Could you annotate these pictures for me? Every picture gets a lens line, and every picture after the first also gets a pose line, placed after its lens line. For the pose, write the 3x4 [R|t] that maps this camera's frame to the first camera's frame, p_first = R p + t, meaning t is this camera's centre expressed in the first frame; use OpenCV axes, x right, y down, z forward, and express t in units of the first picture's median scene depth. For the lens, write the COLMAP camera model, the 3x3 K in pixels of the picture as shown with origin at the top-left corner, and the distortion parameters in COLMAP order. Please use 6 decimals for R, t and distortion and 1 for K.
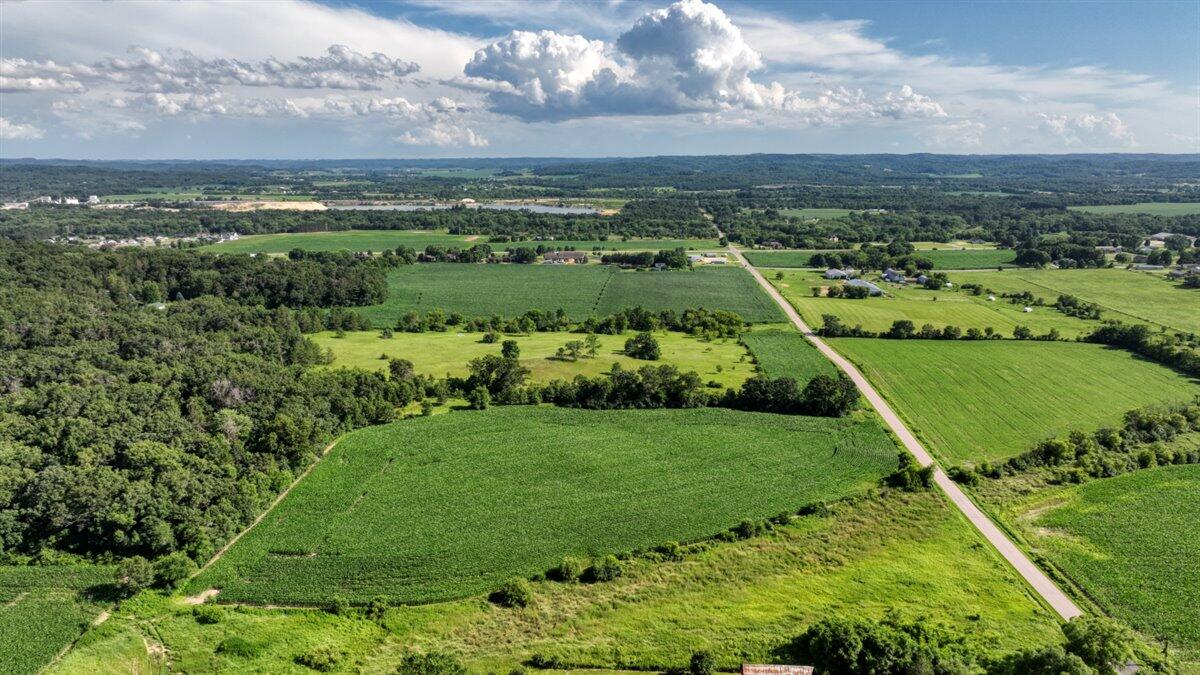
lens RADIAL K [[848.3, 0, 598.4], [0, 848.3, 333.8], [0, 0, 1]] dist [0.000095, 0.020836]
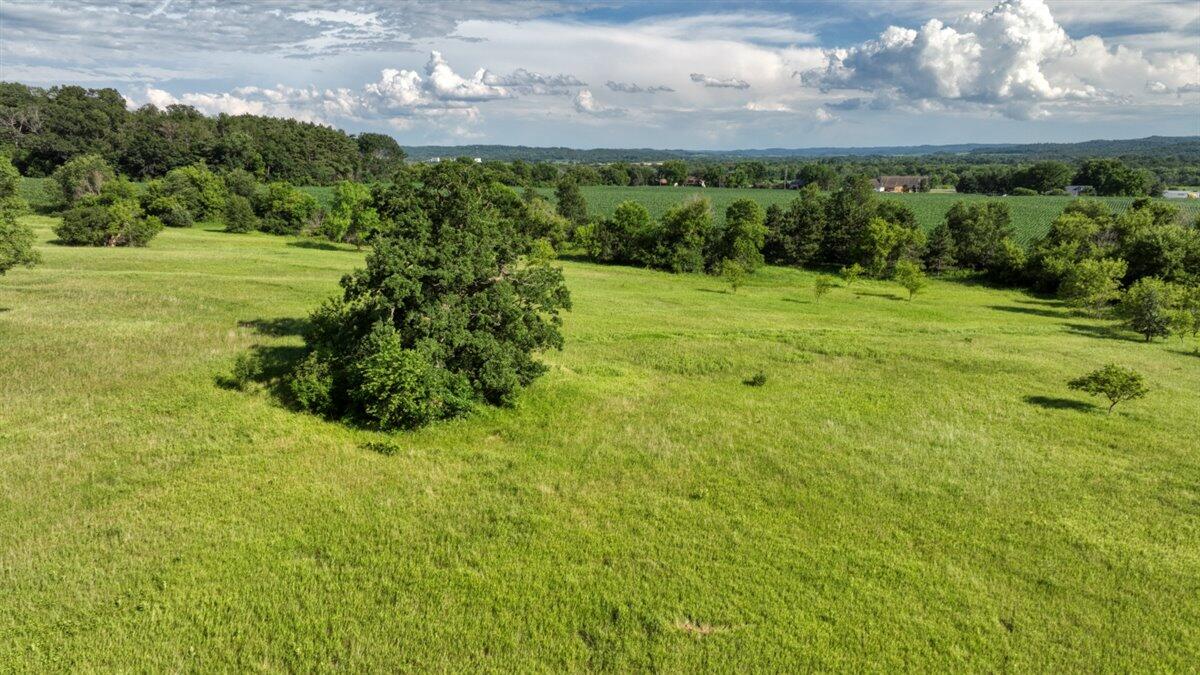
lens RADIAL K [[855.0, 0, 601.6], [0, 855.0, 333.7], [0, 0, 1]] dist [-0.007343, 0.025688]
pose [[0.880586, 0.093106, -0.464650, 0.103997], [-0.090967, 0.995486, 0.027076, 0.012389], [0.465073, 0.018425, 0.885081, 0.733305]]
